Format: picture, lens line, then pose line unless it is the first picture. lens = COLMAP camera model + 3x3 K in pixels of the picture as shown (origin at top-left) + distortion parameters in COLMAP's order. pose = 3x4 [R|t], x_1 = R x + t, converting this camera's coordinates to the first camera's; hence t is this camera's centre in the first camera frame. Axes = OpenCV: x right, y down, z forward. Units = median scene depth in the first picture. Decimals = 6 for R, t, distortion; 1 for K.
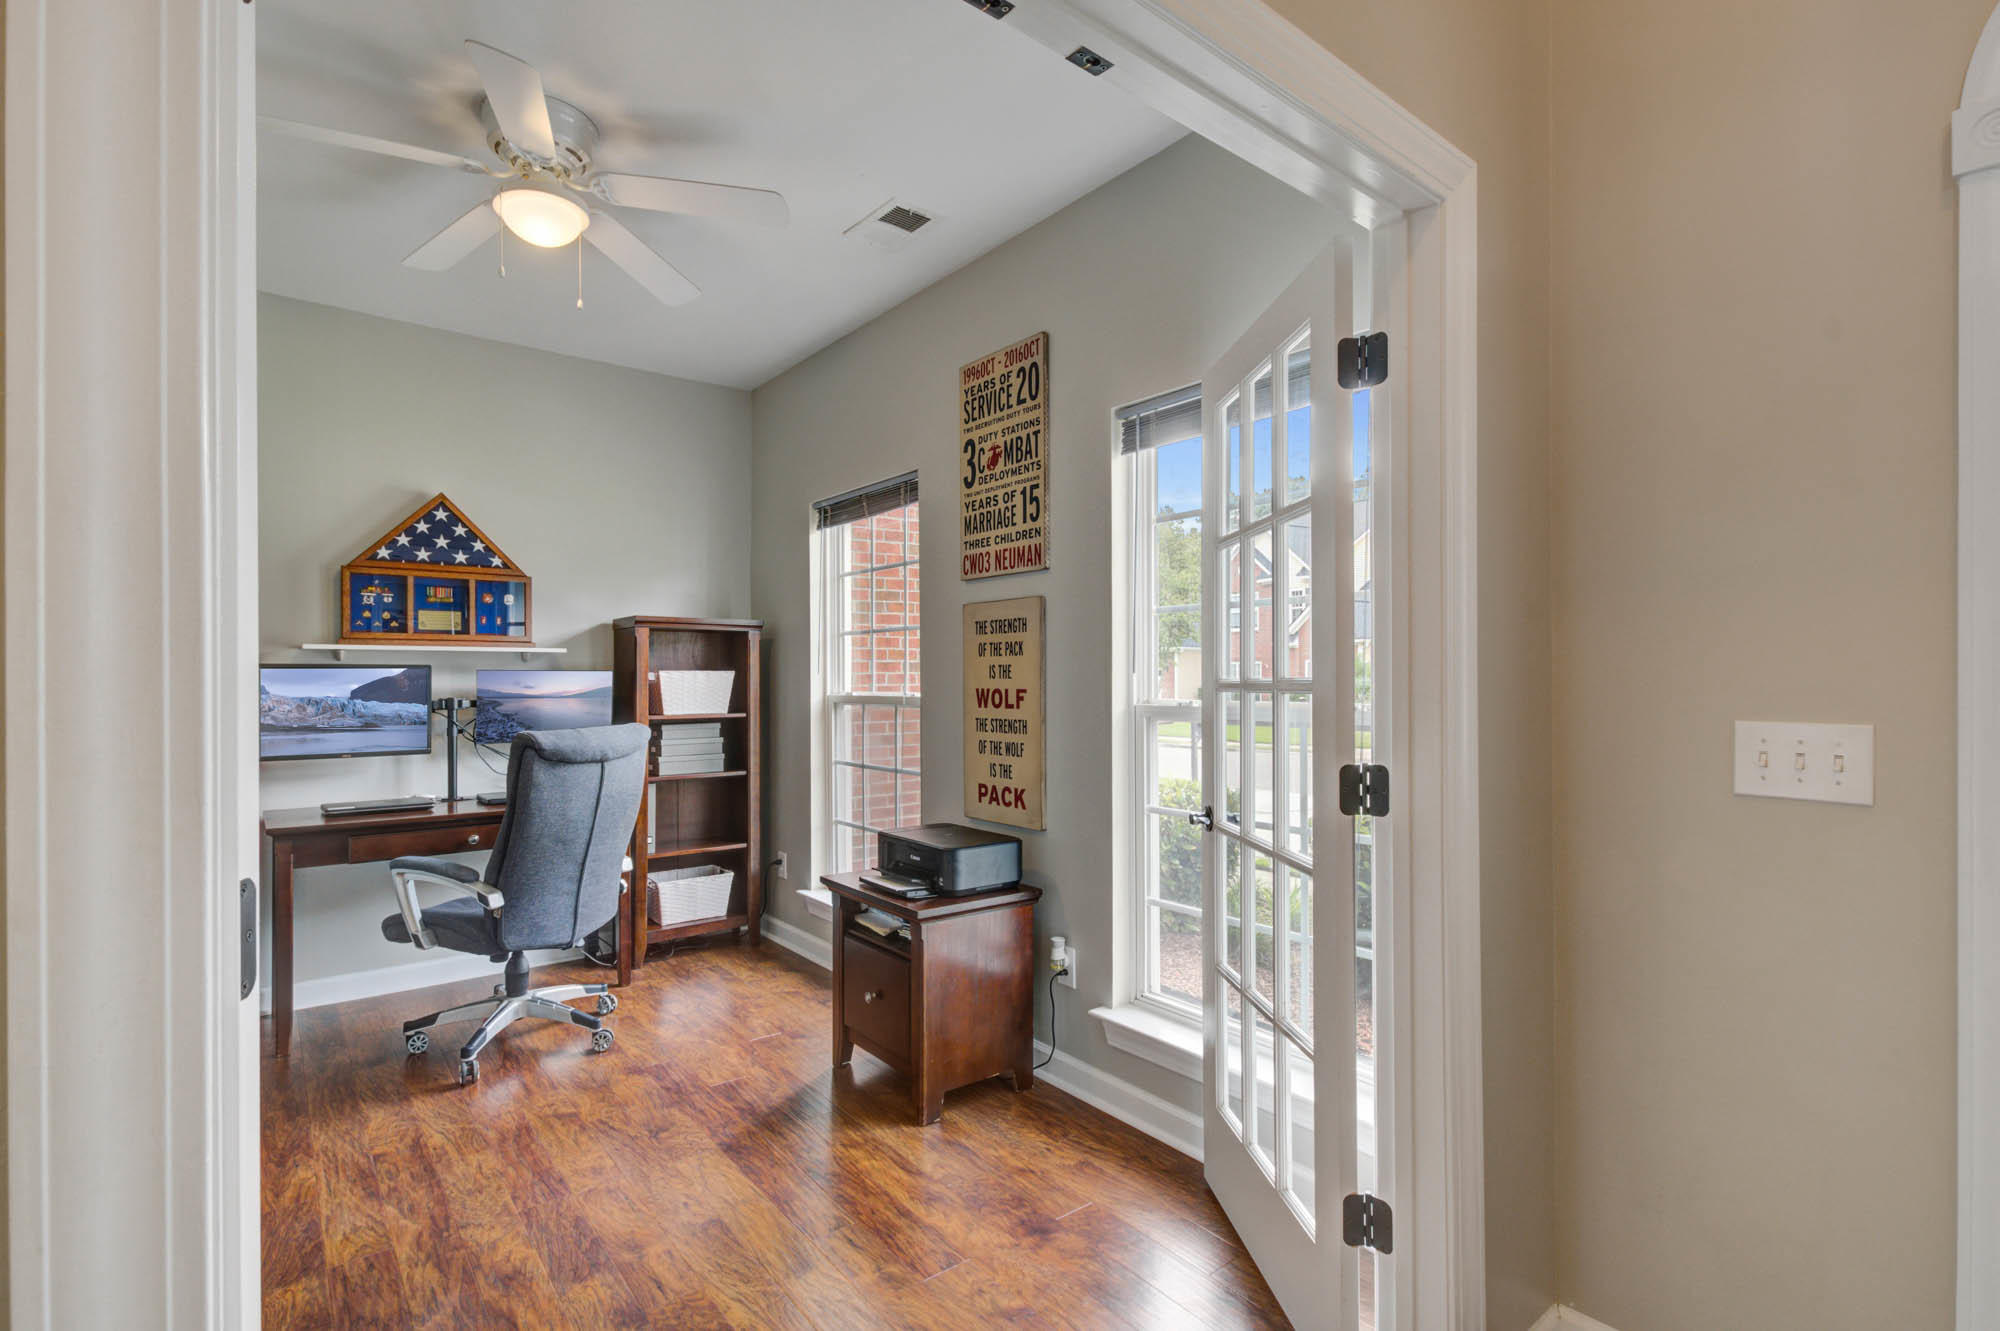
lens RADIAL K [[905.4, 0, 969.5], [0, 905.4, 679.6], [0, 0, 1]] dist [0.012461, -0.000378]
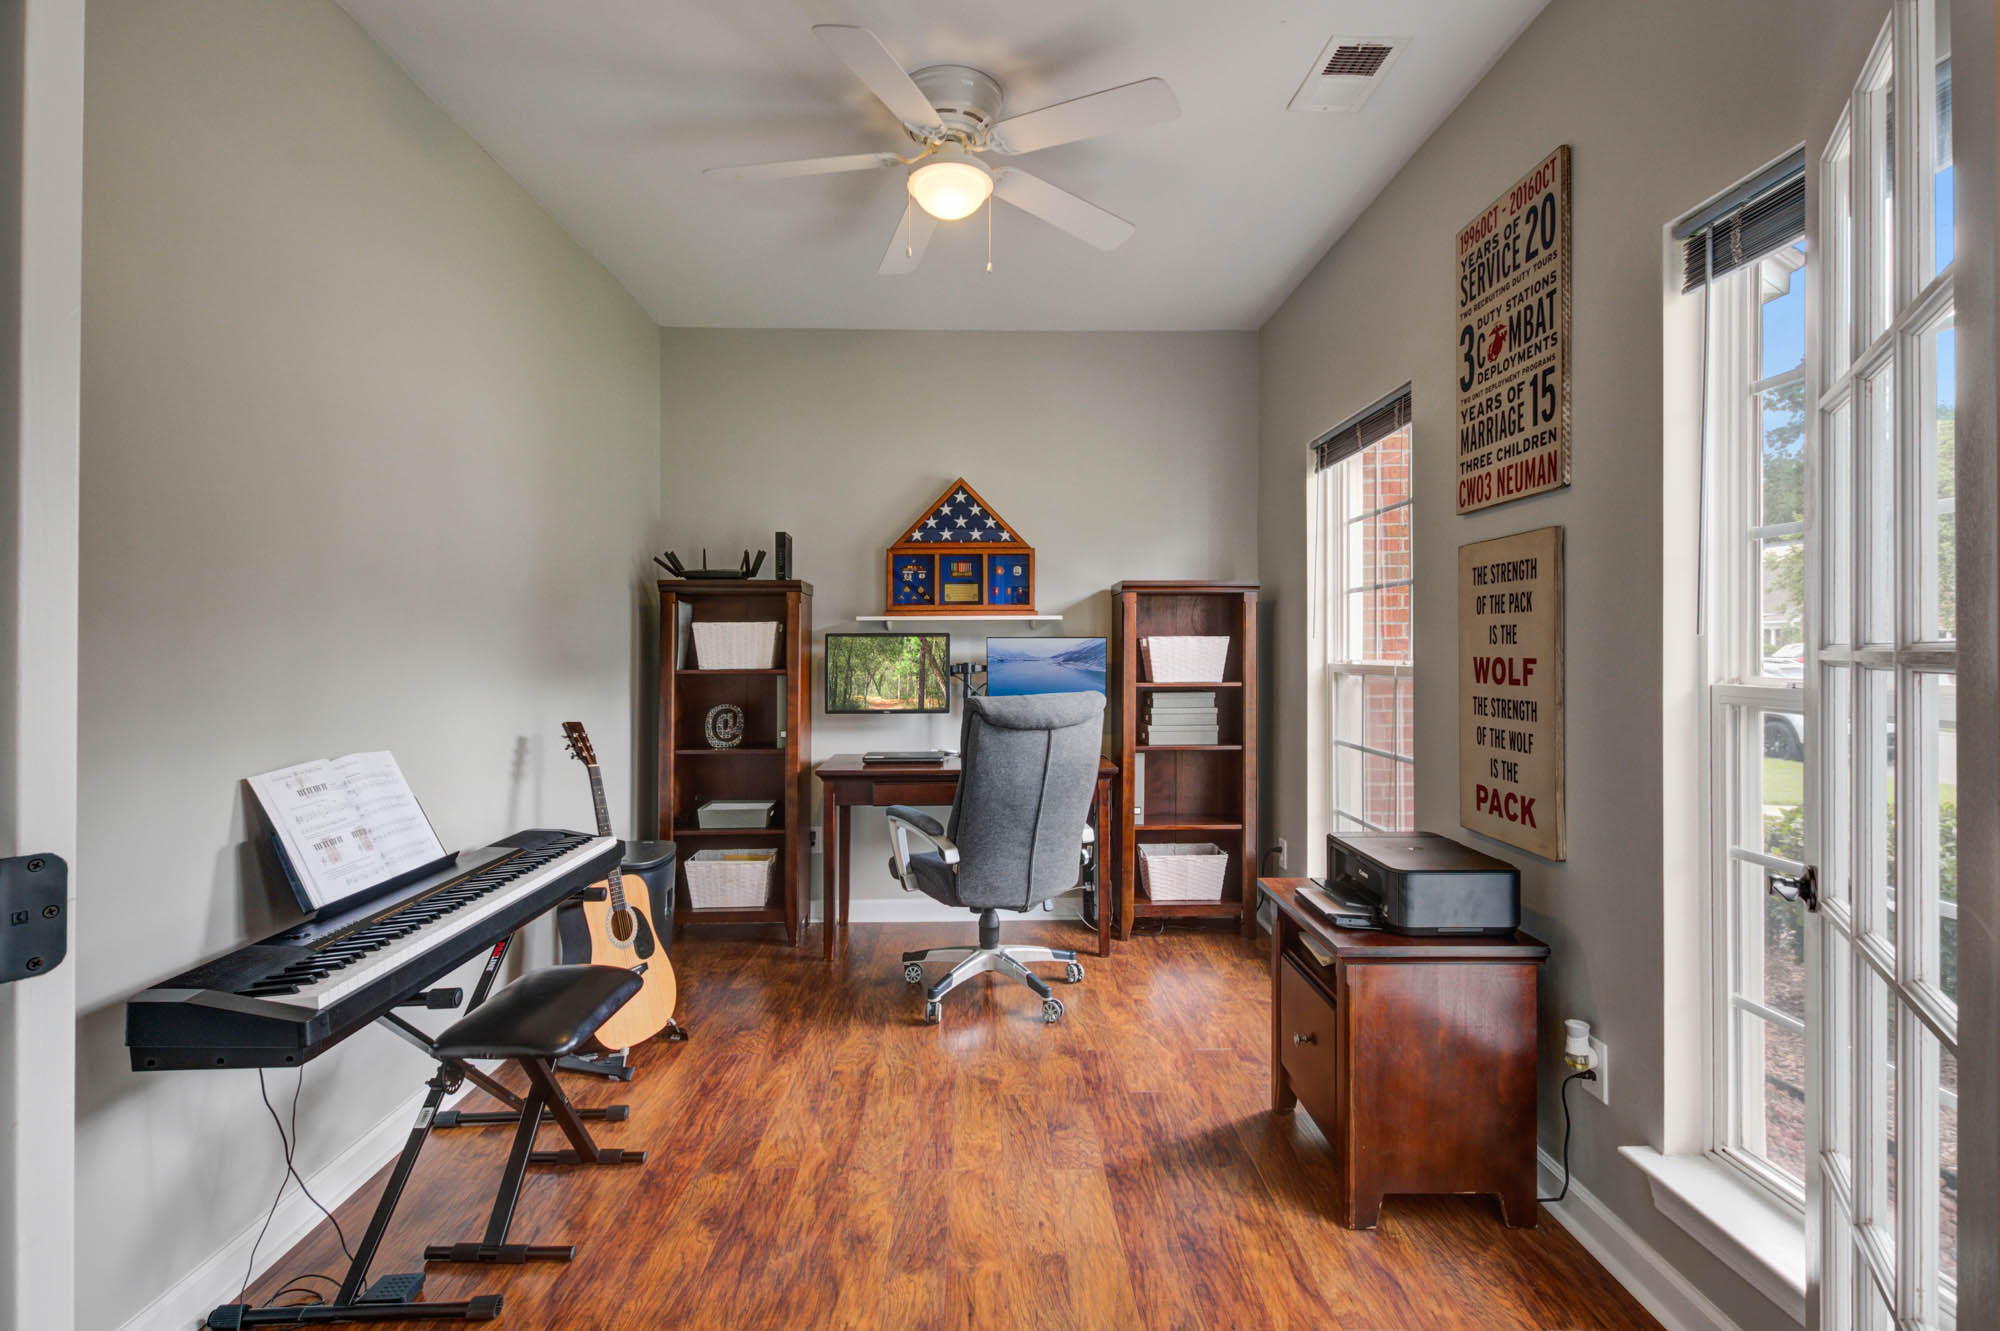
lens RADIAL K [[905.4, 0, 1009.1], [0, 905.4, 646.3], [0, 0, 1]] dist [0.012461, -0.000378]
pose [[0.814354, -0.001437, -0.580367, 0.143566], [0.002192, 0.999997, 0.000600, -0.000615], [0.580364, -0.001760, 0.814355, 0.184371]]
